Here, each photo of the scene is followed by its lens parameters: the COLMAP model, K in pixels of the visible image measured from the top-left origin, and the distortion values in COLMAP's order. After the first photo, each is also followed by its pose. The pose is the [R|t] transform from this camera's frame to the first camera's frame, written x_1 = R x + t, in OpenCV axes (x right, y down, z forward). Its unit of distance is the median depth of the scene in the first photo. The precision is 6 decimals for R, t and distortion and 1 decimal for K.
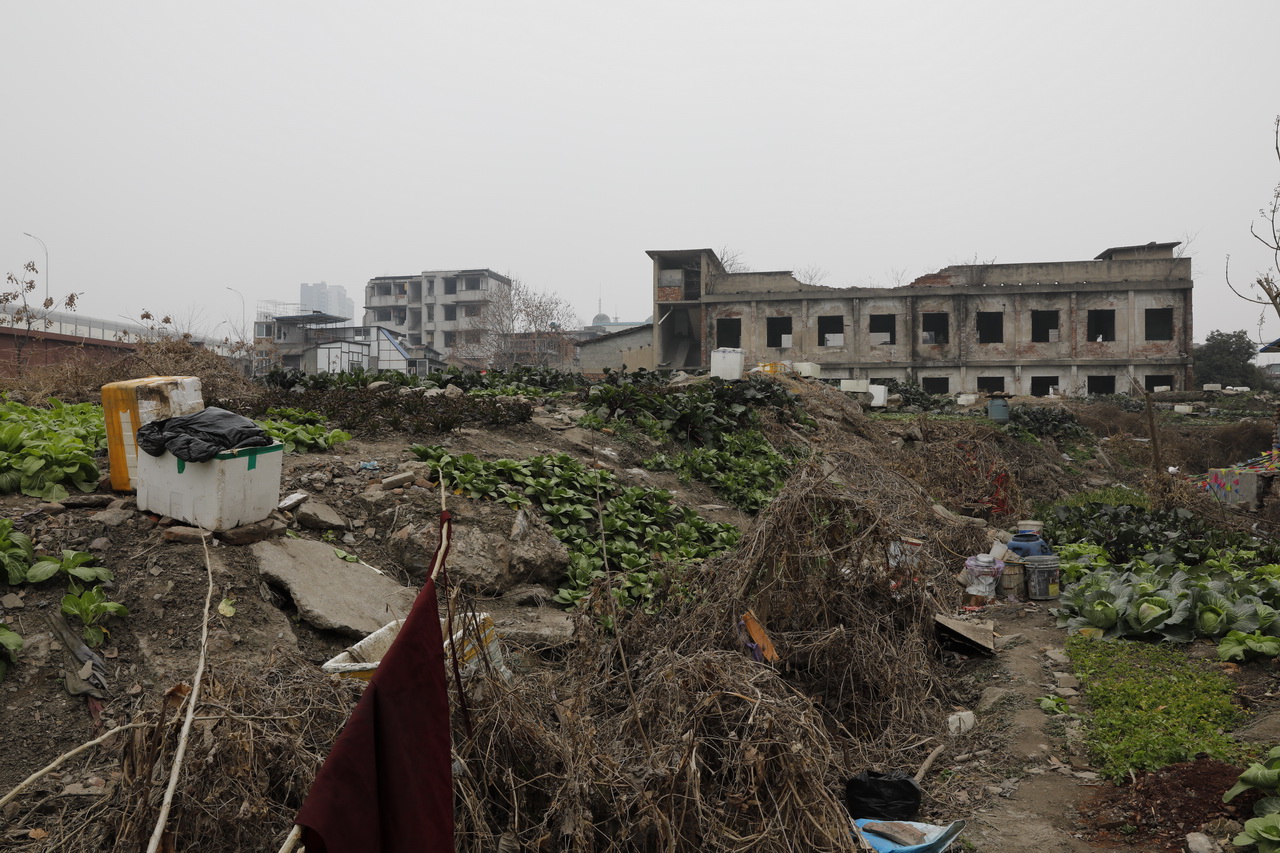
lens RADIAL K [[981.1, 0, 635.4], [0, 981.1, 428.5], [0, 0, 1]] dist [-0.030717, 0.039649]
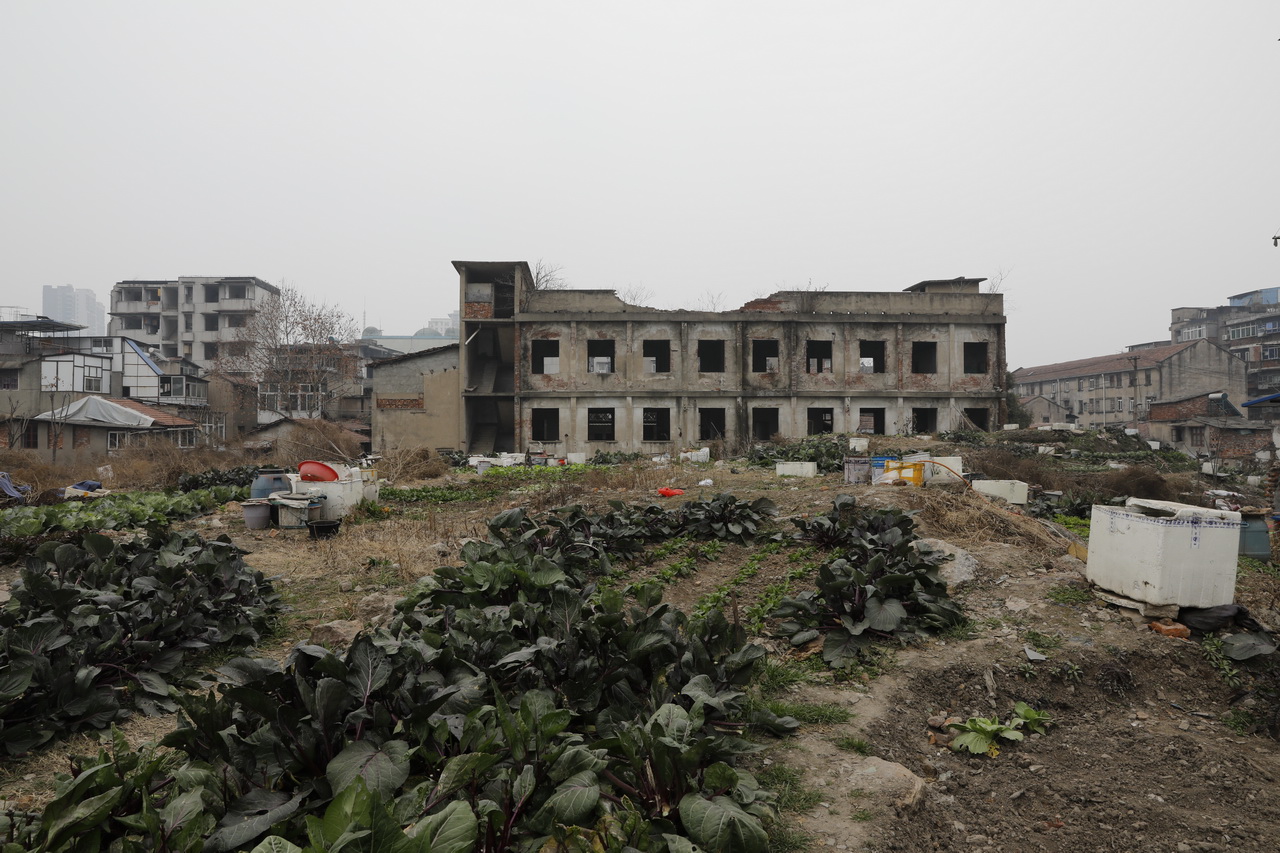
lens RADIAL K [[889.8, 0, 644.6], [0, 889.8, 430.7], [0, 0, 1]] dist [-0.056458, 0.027085]
pose [[0.963288, -0.000756, 0.268470, -0.036992], [0.001631, 0.999994, -0.003035, -0.026146], [-0.268466, 0.003361, 0.963283, 0.190080]]
